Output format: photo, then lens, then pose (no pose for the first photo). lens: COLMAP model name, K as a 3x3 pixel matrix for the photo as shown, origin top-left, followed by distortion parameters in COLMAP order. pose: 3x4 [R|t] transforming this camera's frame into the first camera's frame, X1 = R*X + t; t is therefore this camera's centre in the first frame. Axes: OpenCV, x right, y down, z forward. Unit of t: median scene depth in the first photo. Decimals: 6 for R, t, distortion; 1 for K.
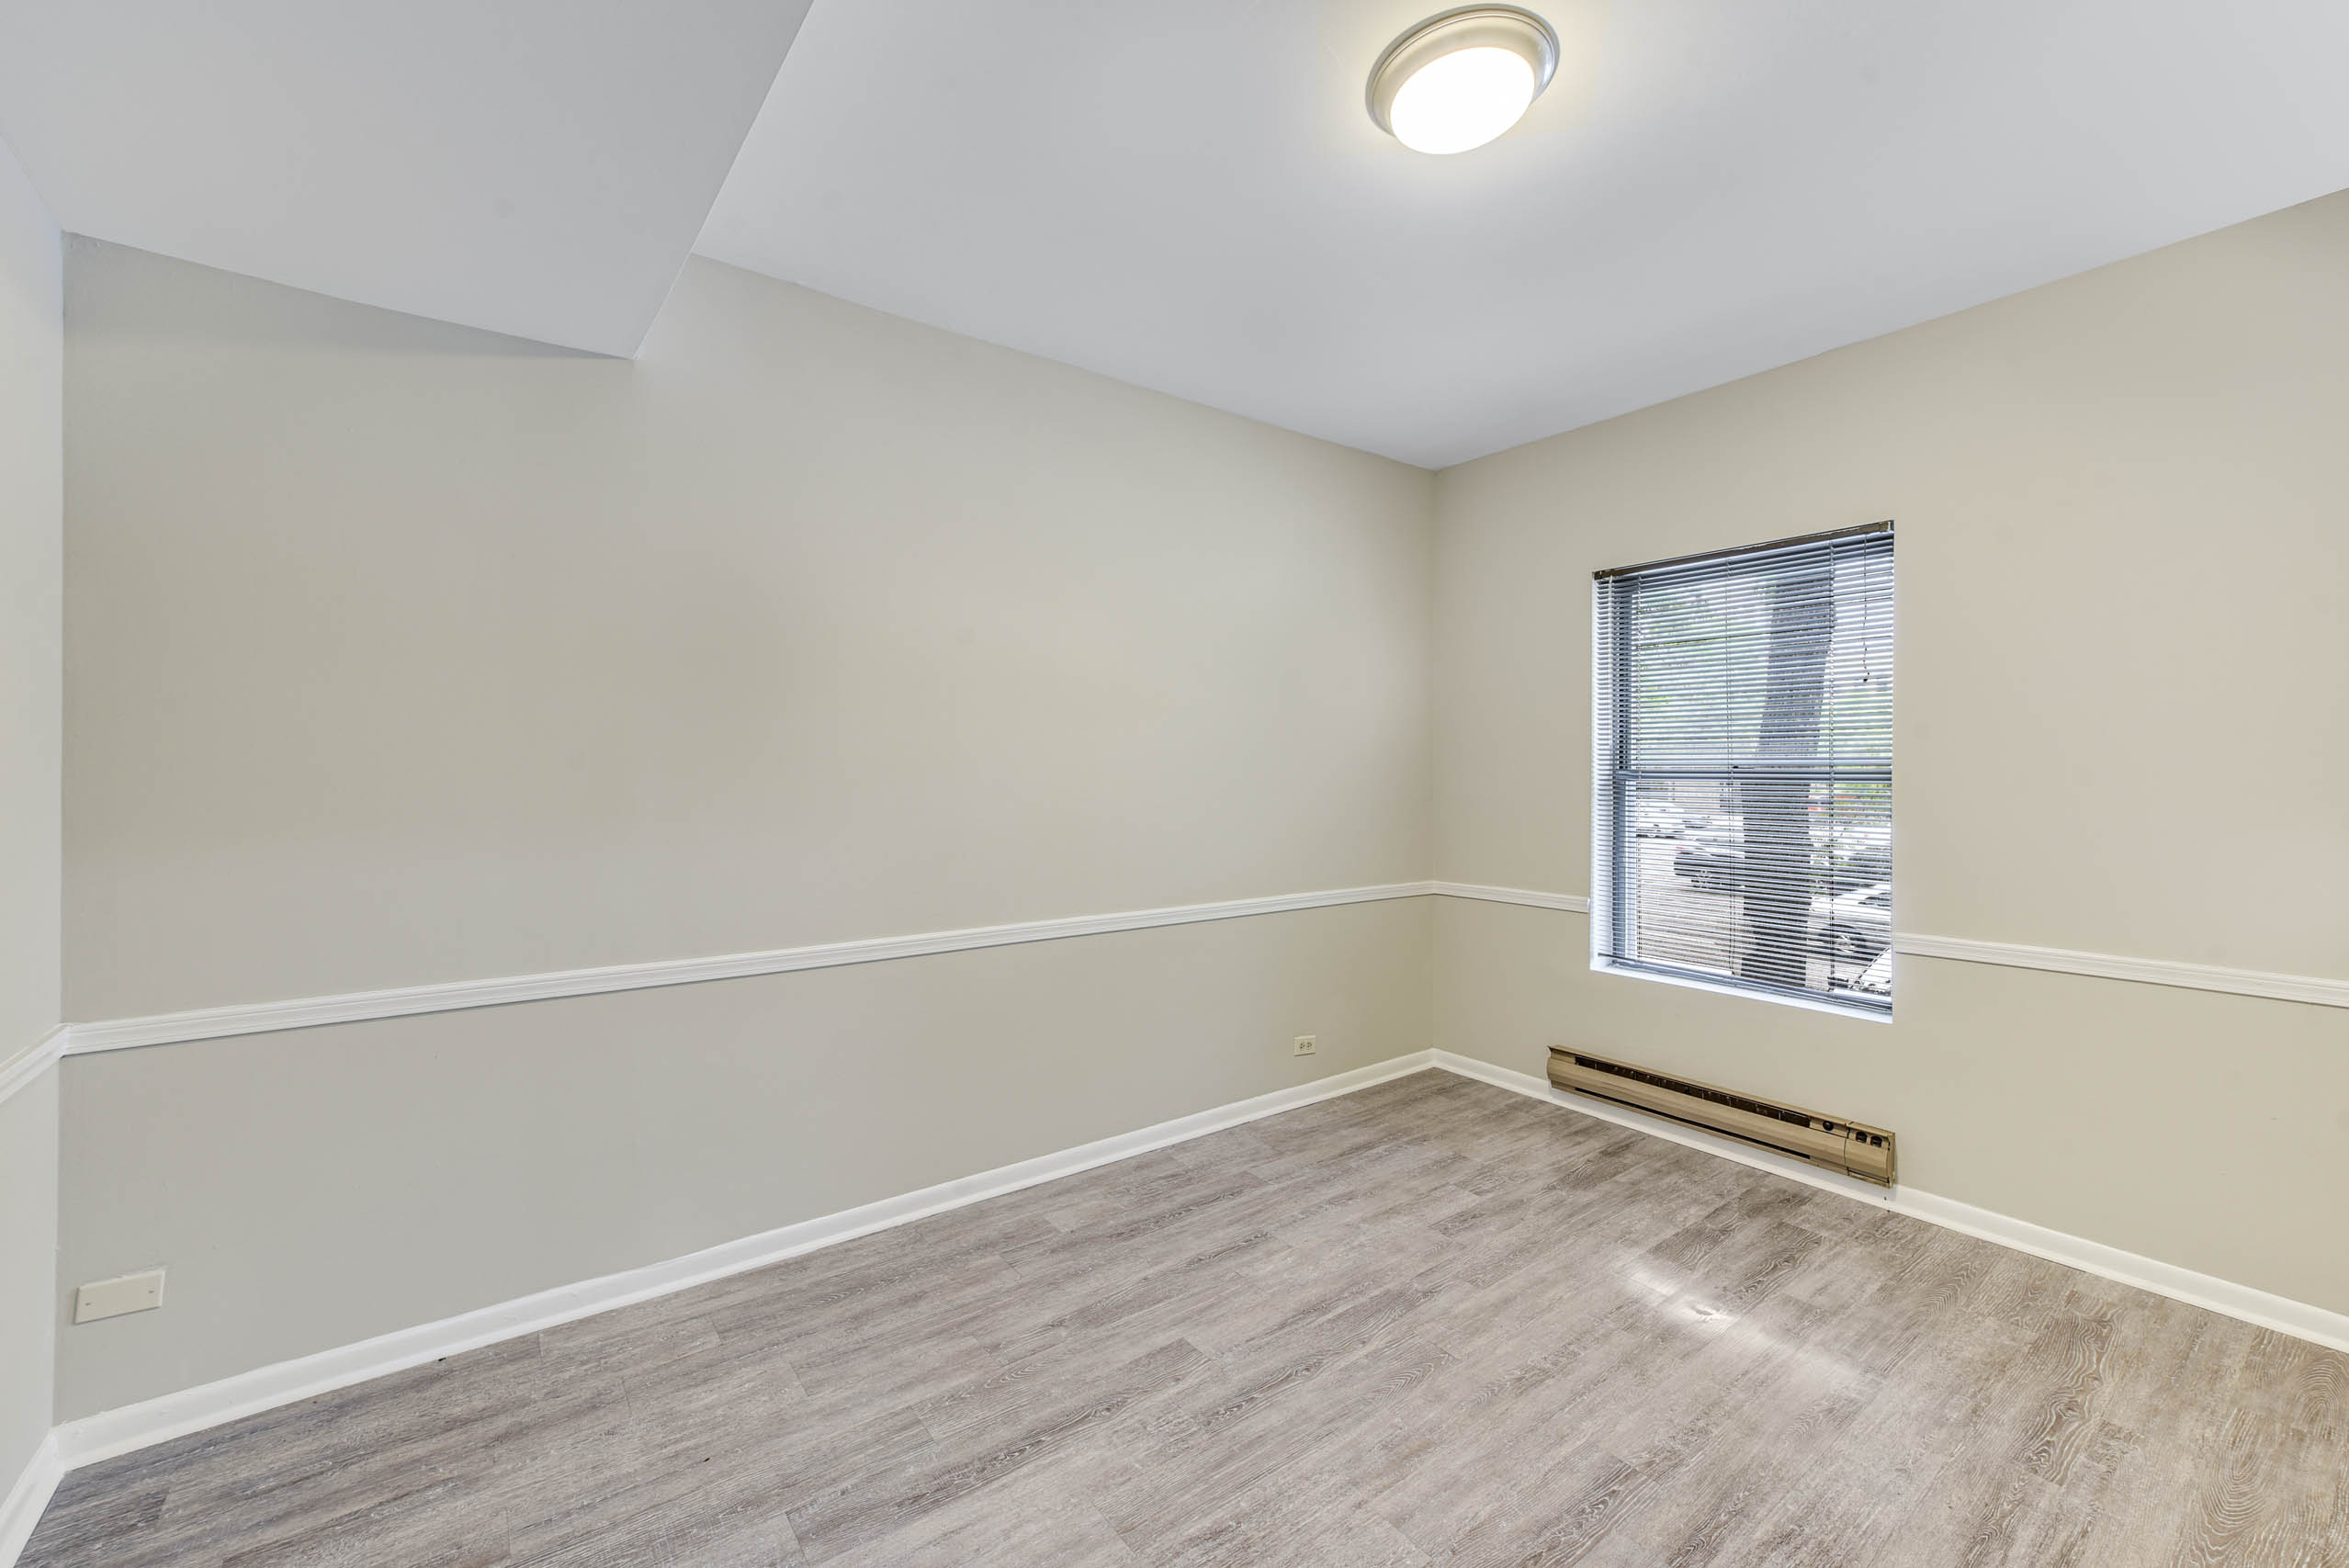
lens RADIAL K [[955.9, 0, 1165.4], [0, 955.9, 810.3], [0, 0, 1]] dist [0.000879, -0.000616]
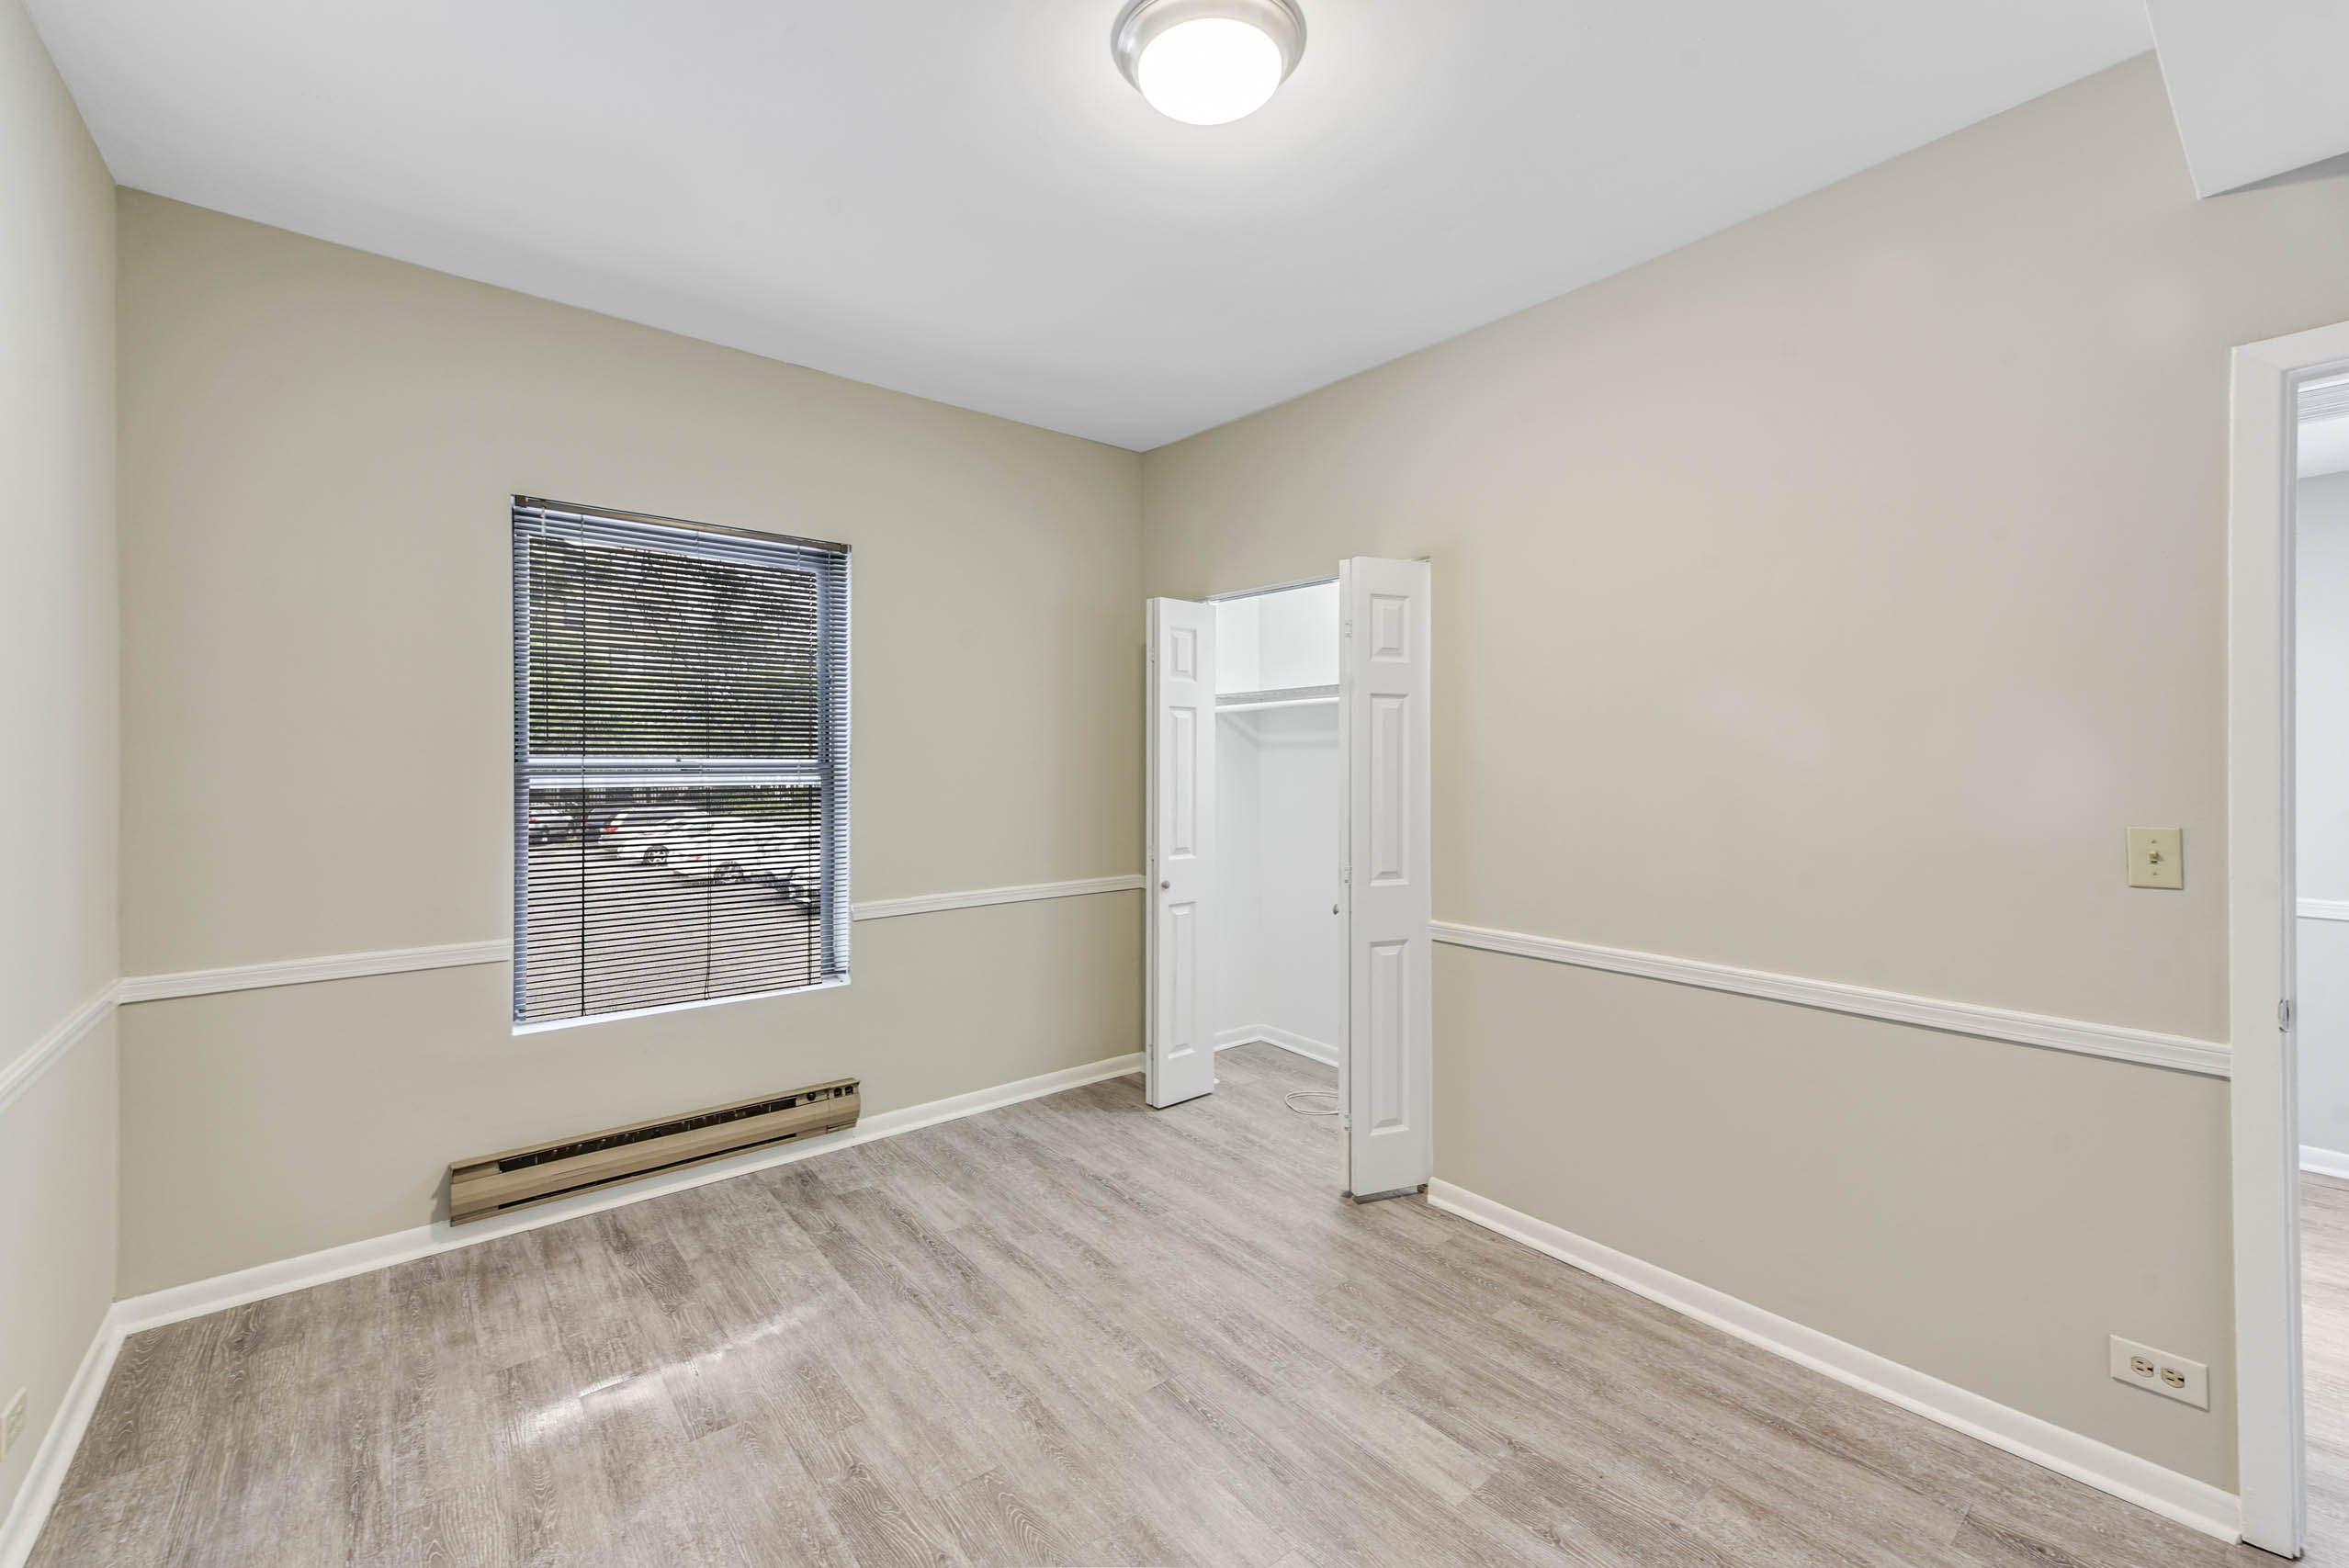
lens RADIAL K [[951.0, 0, 1168.0], [0, 951.0, 766.1], [0, 0, 1]] dist [0.007159, 0.000045]
pose [[-0.053772, -0.011682, 0.998485, -0.396796], [0.044614, 0.998905, 0.014090, -0.040556], [-0.997556, 0.045304, -0.053192, 0.629688]]
